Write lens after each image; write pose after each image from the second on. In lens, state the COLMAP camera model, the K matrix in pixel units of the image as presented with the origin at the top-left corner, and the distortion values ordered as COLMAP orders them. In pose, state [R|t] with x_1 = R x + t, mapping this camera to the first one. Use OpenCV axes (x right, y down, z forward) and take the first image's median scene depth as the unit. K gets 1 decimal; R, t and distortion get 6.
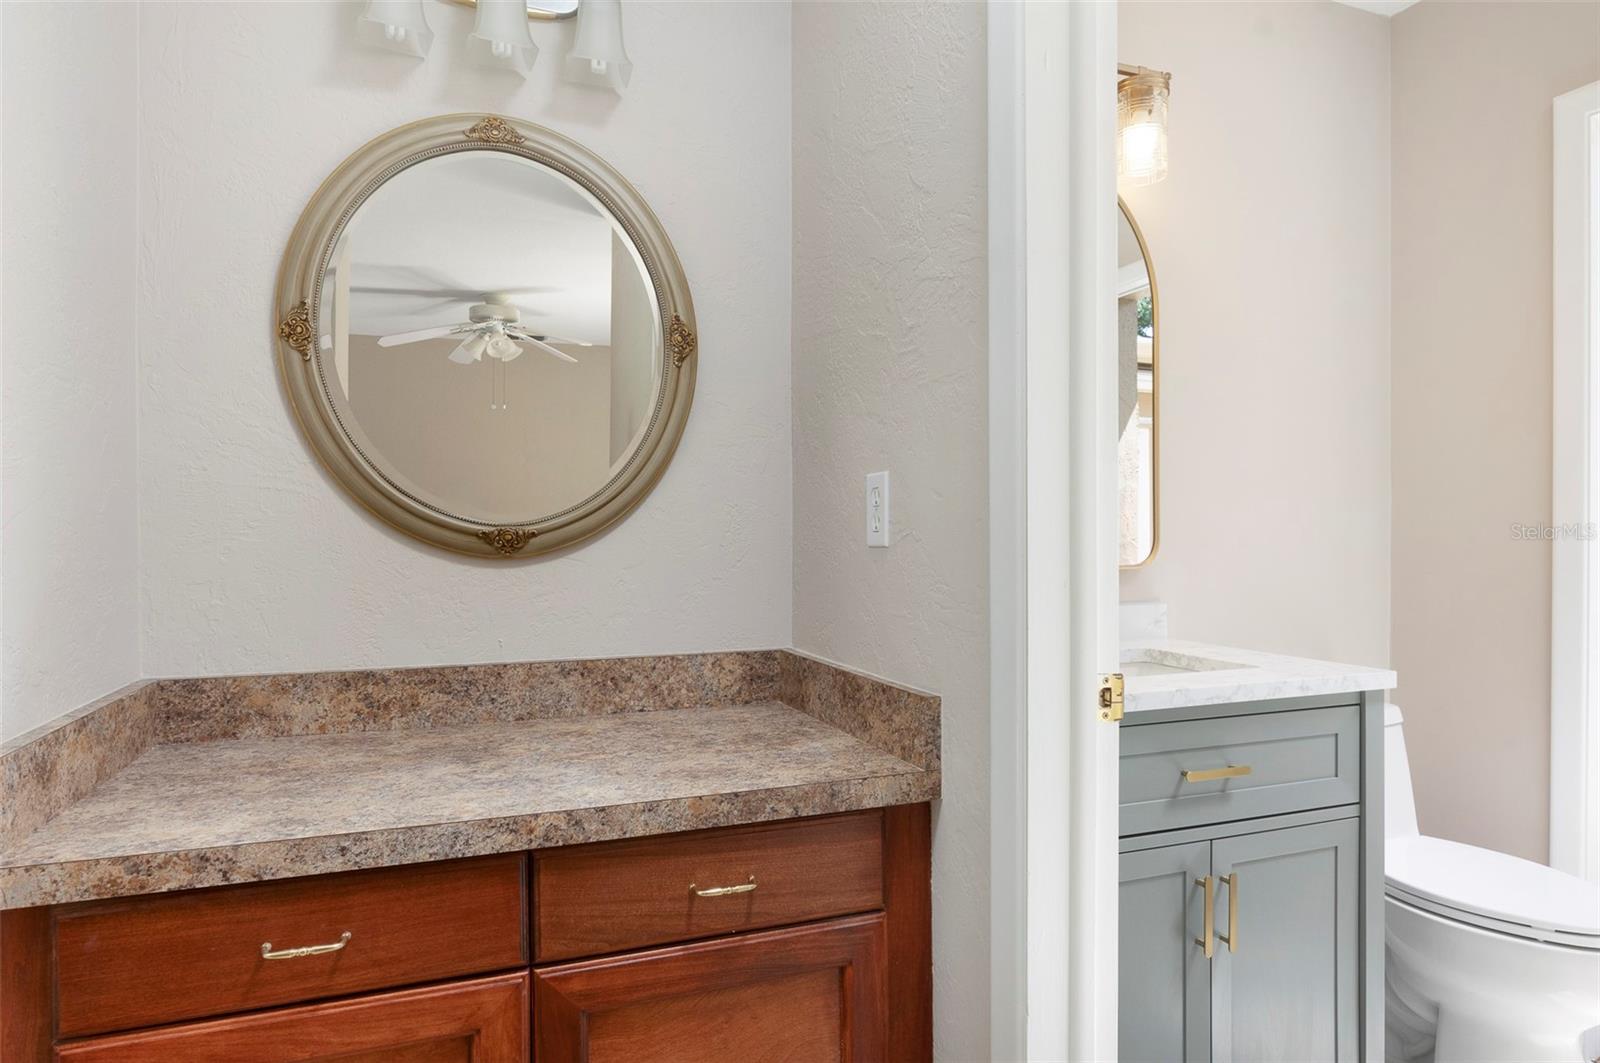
lens RADIAL K [[929.8, 0, 804.8], [0, 929.8, 529.6], [0, 0, 1]] dist [-0.008590, -0.000623]
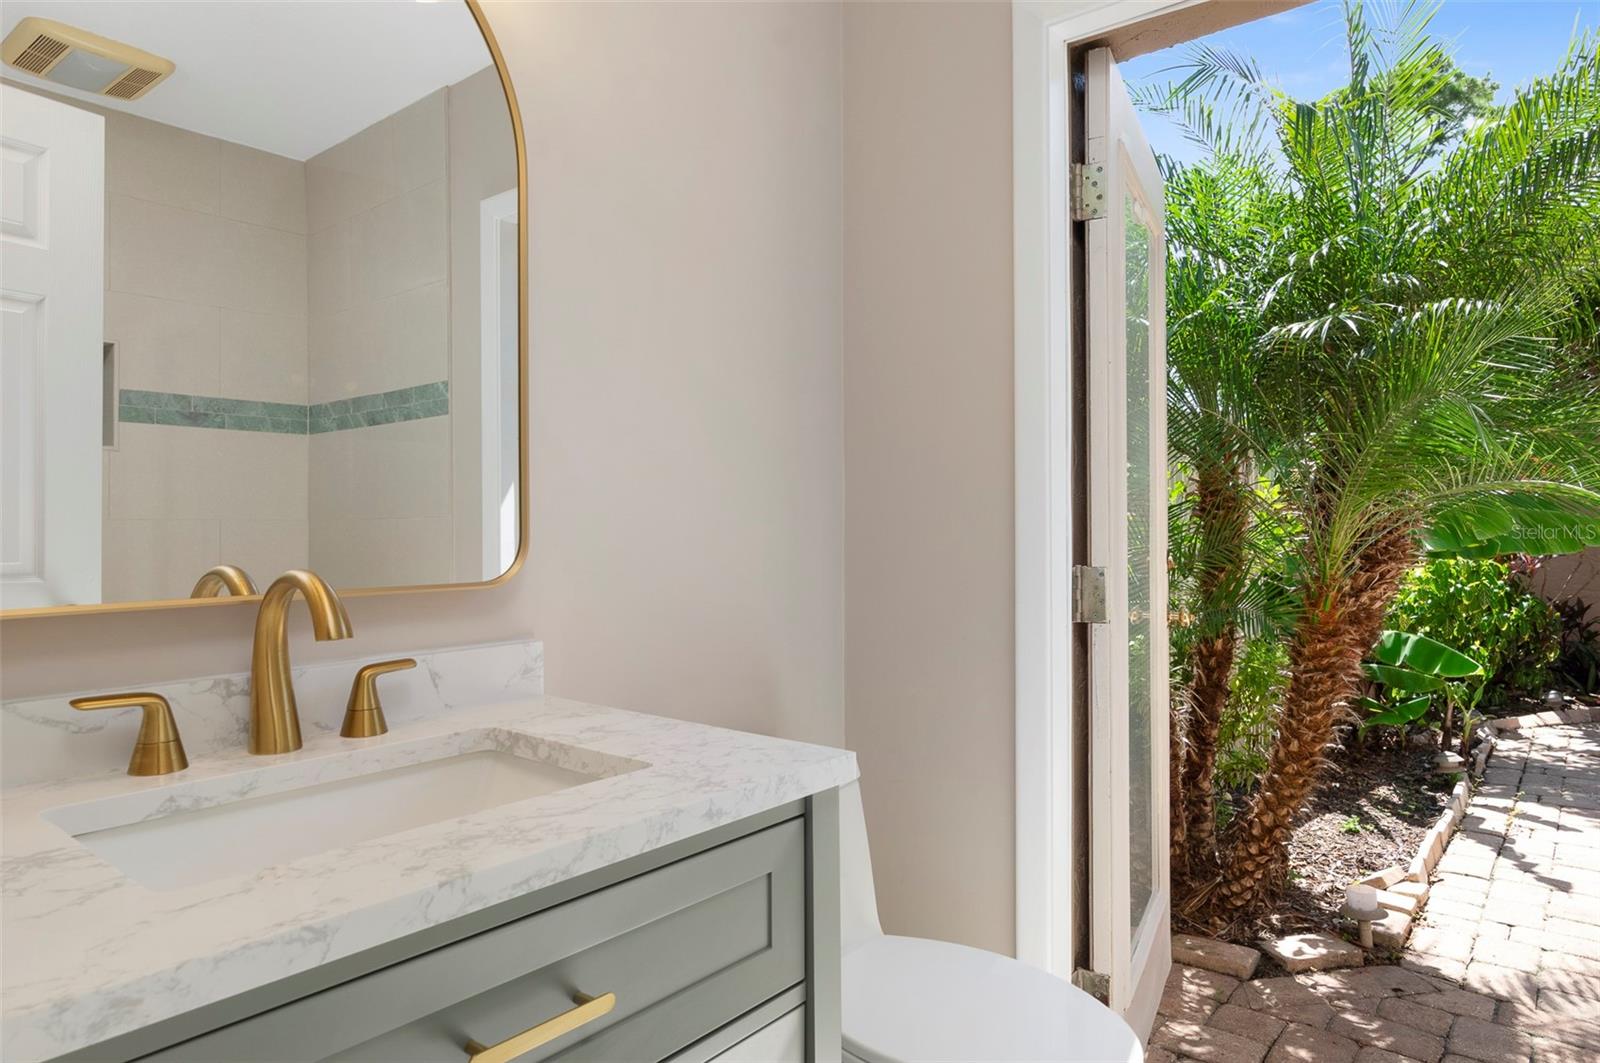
lens RADIAL K [[929.8, 0, 799.5], [0, 929.8, 530.3], [0, 0, 1]] dist [-0.008590, -0.000623]
pose [[0.868774, -0.006242, 0.495170, 0.301698], [0.002372, 0.999962, 0.008442, 0.000165], [-0.495204, -0.006160, 0.868755, 0.483427]]
